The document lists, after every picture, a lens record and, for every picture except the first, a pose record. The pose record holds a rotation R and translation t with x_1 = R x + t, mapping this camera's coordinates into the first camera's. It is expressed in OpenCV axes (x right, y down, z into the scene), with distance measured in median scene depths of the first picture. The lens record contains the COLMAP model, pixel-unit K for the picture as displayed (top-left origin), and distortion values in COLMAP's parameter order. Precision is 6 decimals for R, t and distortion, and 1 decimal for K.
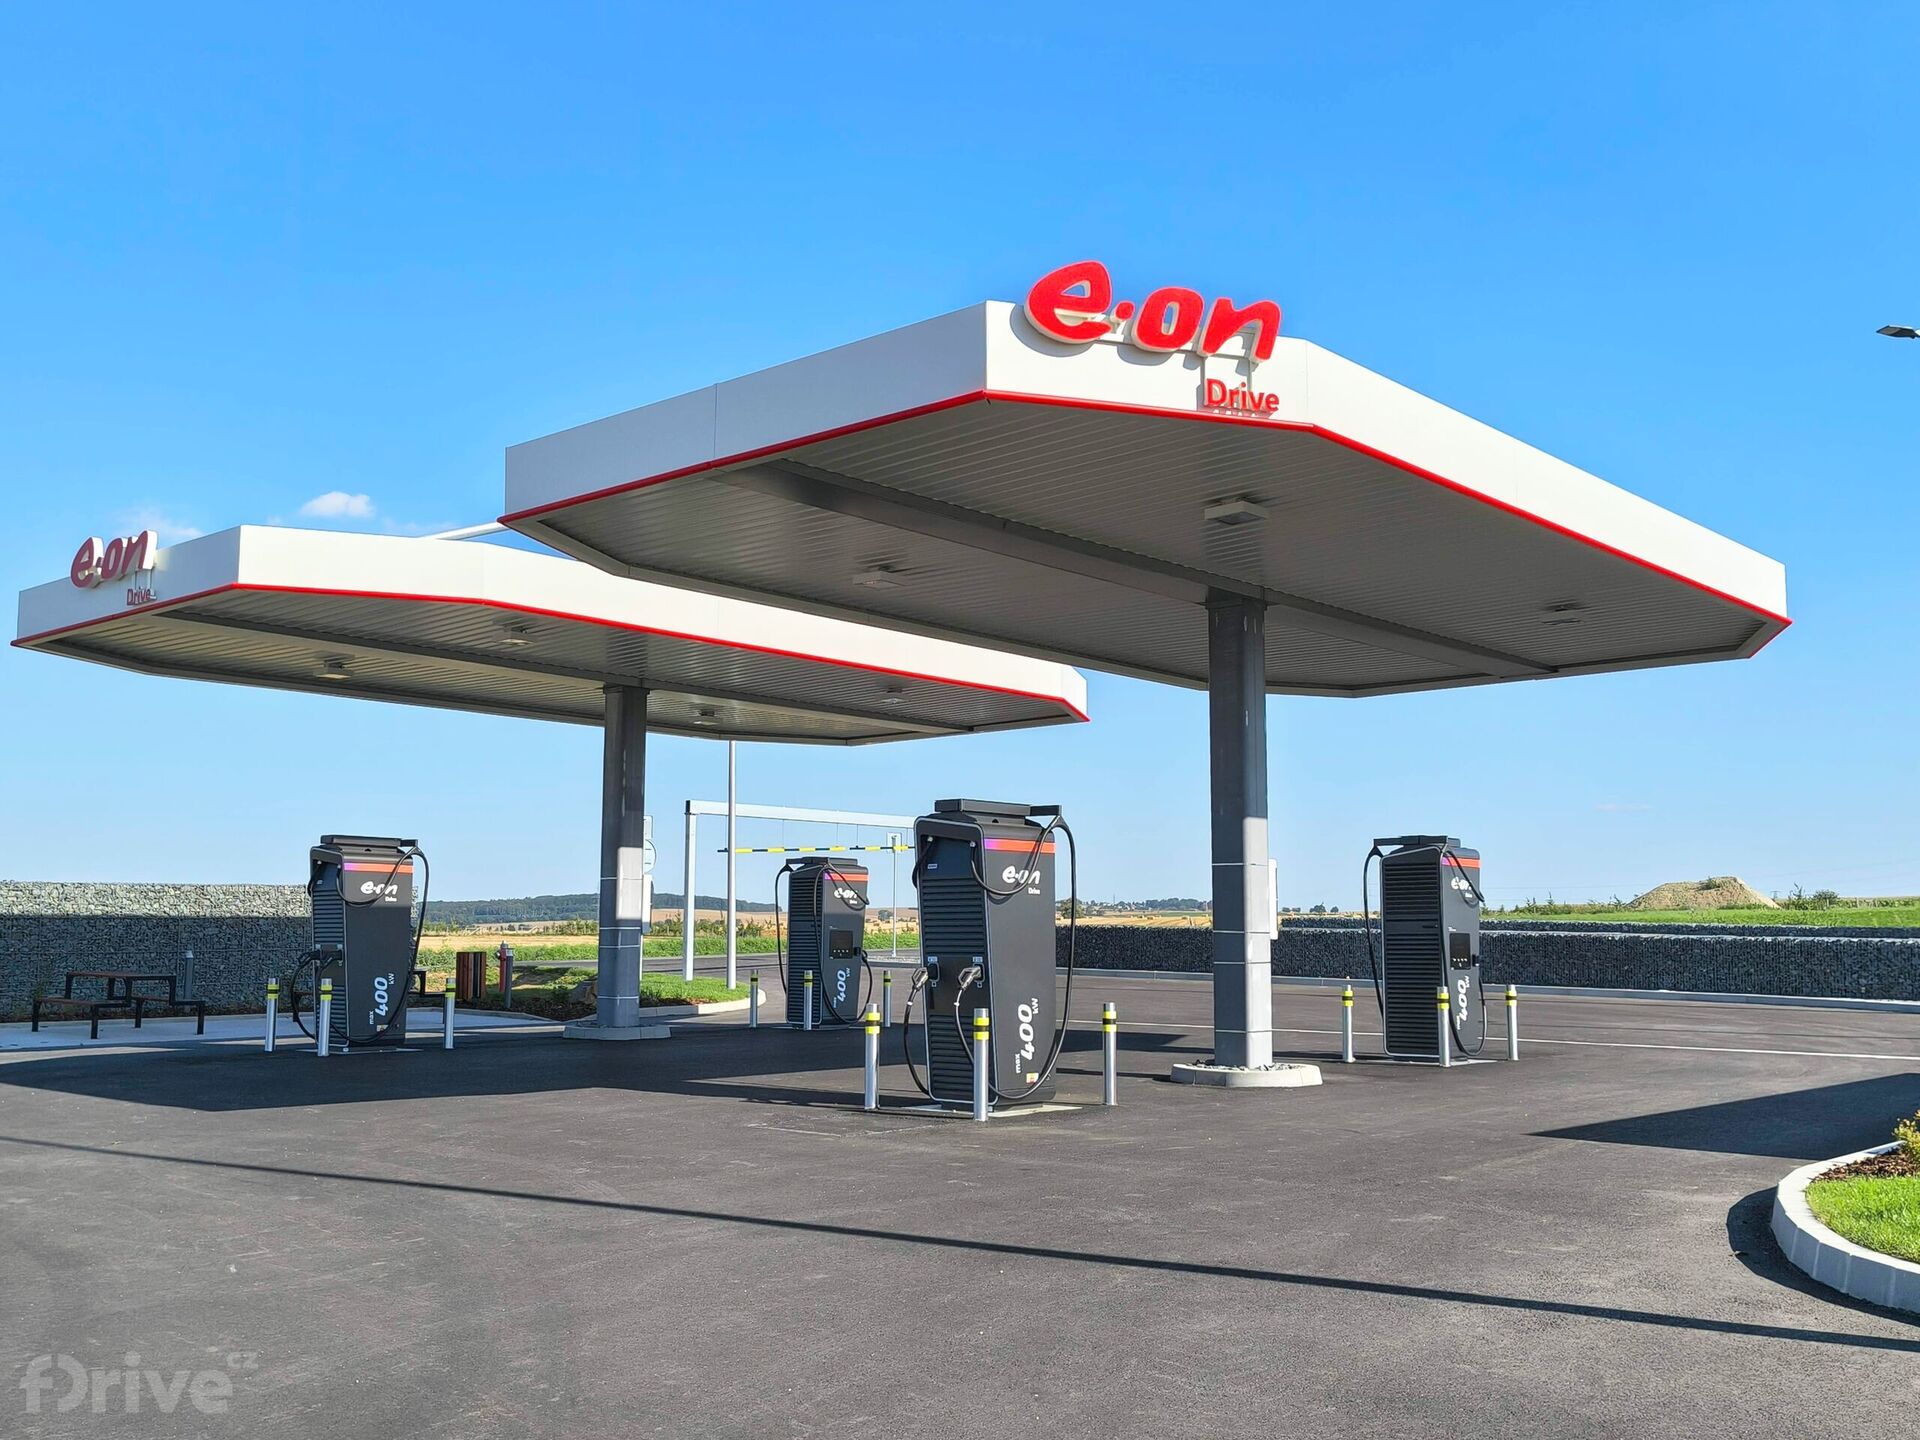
lens RADIAL K [[1732.7, 0, 964.2], [0, 1732.7, 732.8], [0, 0, 1]] dist [0.003342, 0.000000]
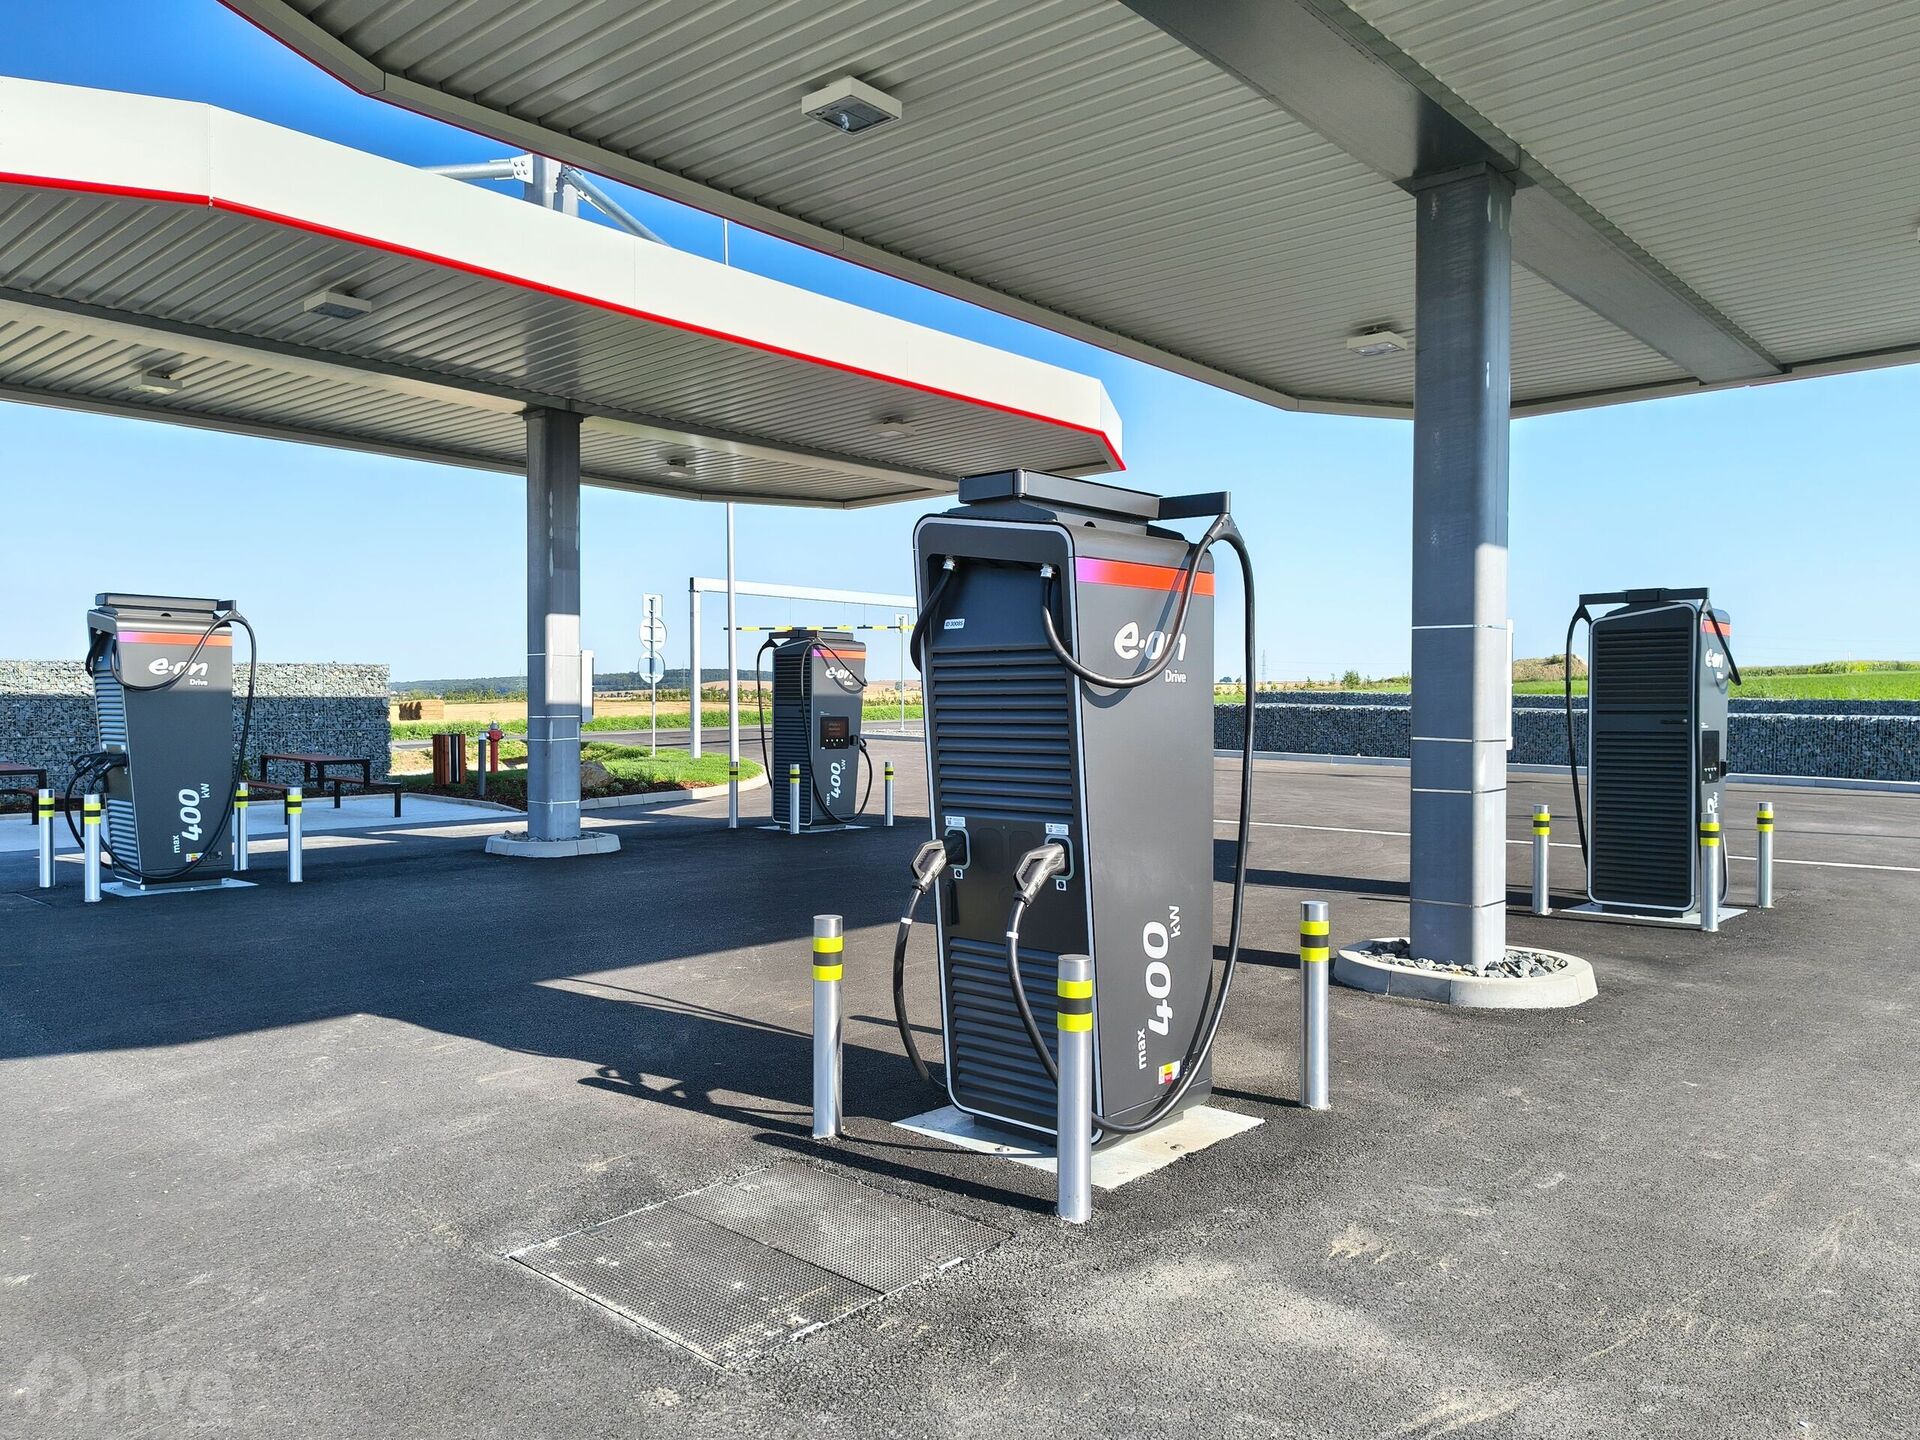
lens RADIAL K [[1381.0, 0, 937.5], [0, 1381.0, 726.5], [0, 0, 1]] dist [0.042496, -0.001035]
pose [[0.999850, -0.000204, -0.017325, -0.011130], [0.002525, 0.990966, 0.134091, 0.036632], [0.017142, -0.134115, 0.990818, 0.421905]]
